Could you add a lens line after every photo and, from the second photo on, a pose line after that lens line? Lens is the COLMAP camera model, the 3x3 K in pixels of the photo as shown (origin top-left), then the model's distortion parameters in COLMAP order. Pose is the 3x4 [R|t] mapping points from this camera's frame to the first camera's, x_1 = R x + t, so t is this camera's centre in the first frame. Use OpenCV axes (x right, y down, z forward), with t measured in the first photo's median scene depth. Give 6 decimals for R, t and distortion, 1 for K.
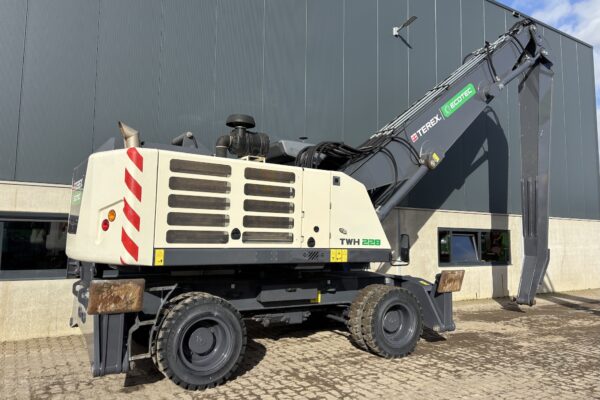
lens RADIAL K [[452.2, 0, 300.0], [0, 452.2, 200.0], [0, 0, 1]] dist [0.023258, -0.009658]
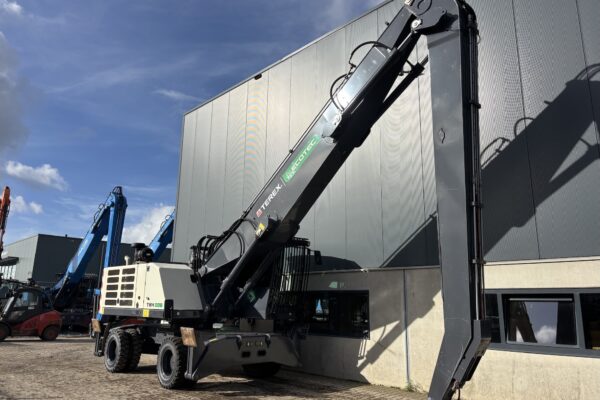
lens RADIAL K [[452.2, 0, 300.0], [0, 452.2, 200.0], [0, 0, 1]] dist [0.023258, -0.009658]
pose [[0.213067, -0.231903, -0.949117, 1.896964], [0.070421, 0.972542, -0.221818, 0.126622], [0.974496, -0.019576, 0.223547, 1.174491]]
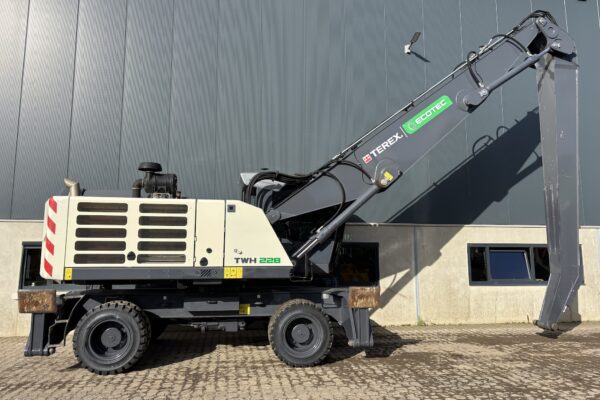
lens RADIAL K [[452.2, 0, 300.0], [0, 452.2, 200.0], [0, 0, 1]] dist [0.023258, -0.009658]
pose [[0.923312, -0.062905, -0.378863, 0.689282], [0.046878, 0.997578, -0.051389, 0.004064], [0.381178, 0.029687, 0.924025, -0.017825]]
